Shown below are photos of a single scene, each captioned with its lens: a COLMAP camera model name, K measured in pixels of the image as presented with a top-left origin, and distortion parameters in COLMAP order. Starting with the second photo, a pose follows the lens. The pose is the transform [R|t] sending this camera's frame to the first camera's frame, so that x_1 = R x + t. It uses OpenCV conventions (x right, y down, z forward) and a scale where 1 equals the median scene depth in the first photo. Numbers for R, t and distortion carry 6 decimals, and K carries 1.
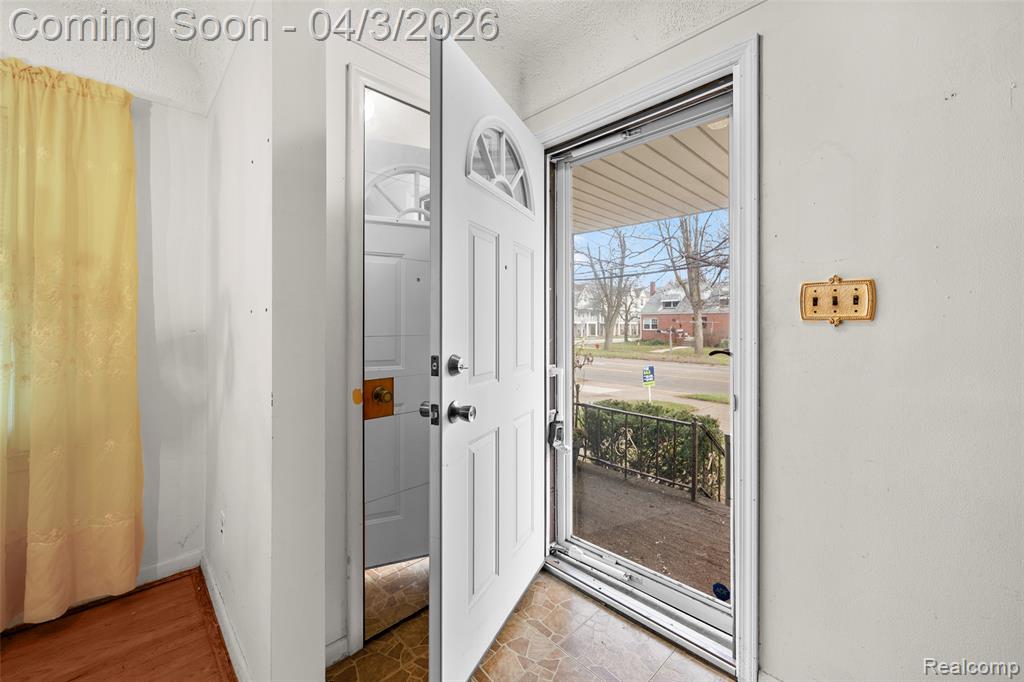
lens RADIAL K [[410.9, 0, 499.8], [0, 410.9, 326.2], [0, 0, 1]] dist [0.002348, 0.000942]
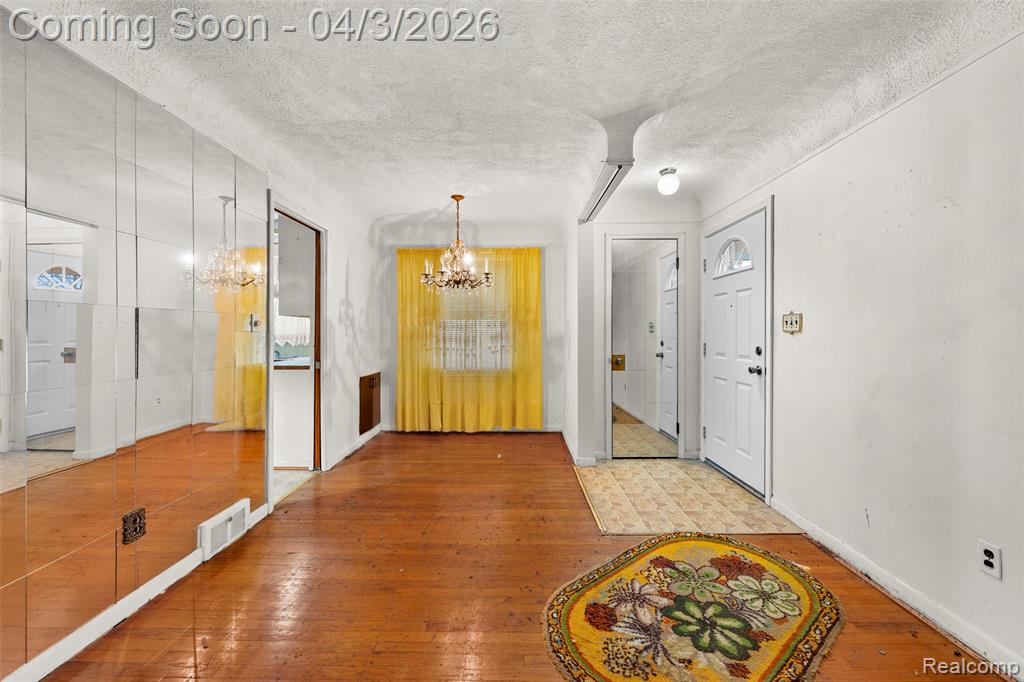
lens RADIAL K [[410.9, 0, 512.2], [0, 410.9, 334.1], [0, 0, 1]] dist [0.002348, 0.000942]
pose [[0.720971, 0.002049, -0.692962, 0.971645], [0.005486, 0.999947, 0.008665, -0.021932], [0.692943, -0.010049, 0.720922, -1.239335]]
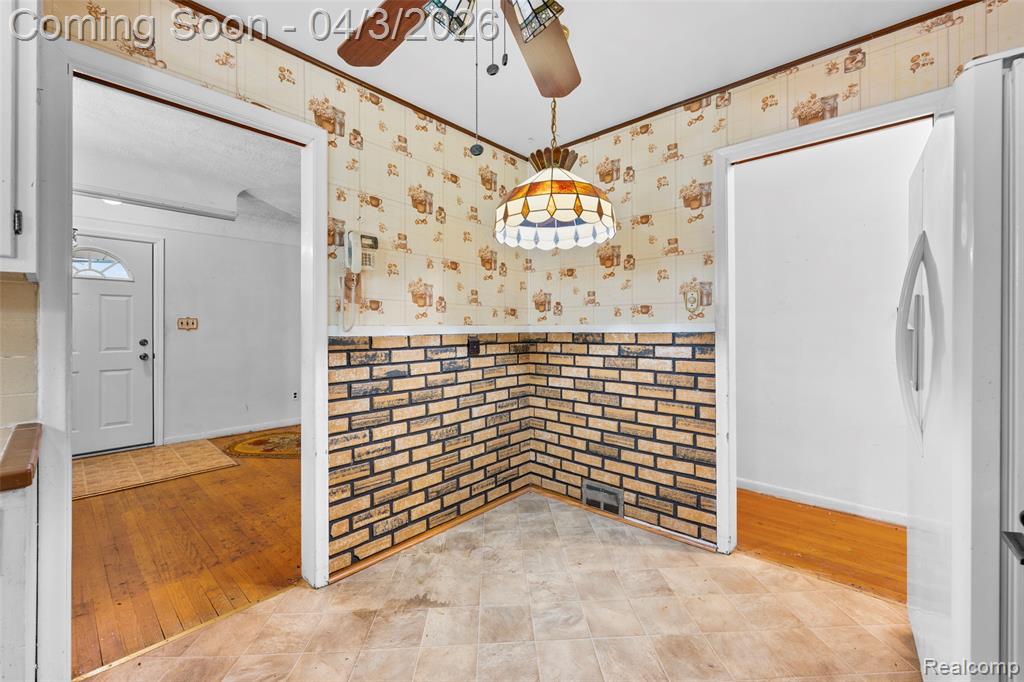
lens RADIAL K [[410.9, 0, 510.7], [0, 410.9, 332.4], [0, 0, 1]] dist [0.002348, 0.000942]
pose [[-0.076718, -0.007843, 0.997022, -2.366560], [-0.008367, 0.999939, 0.007222, -0.025566], [-0.997018, -0.007788, -0.076779, -1.229153]]
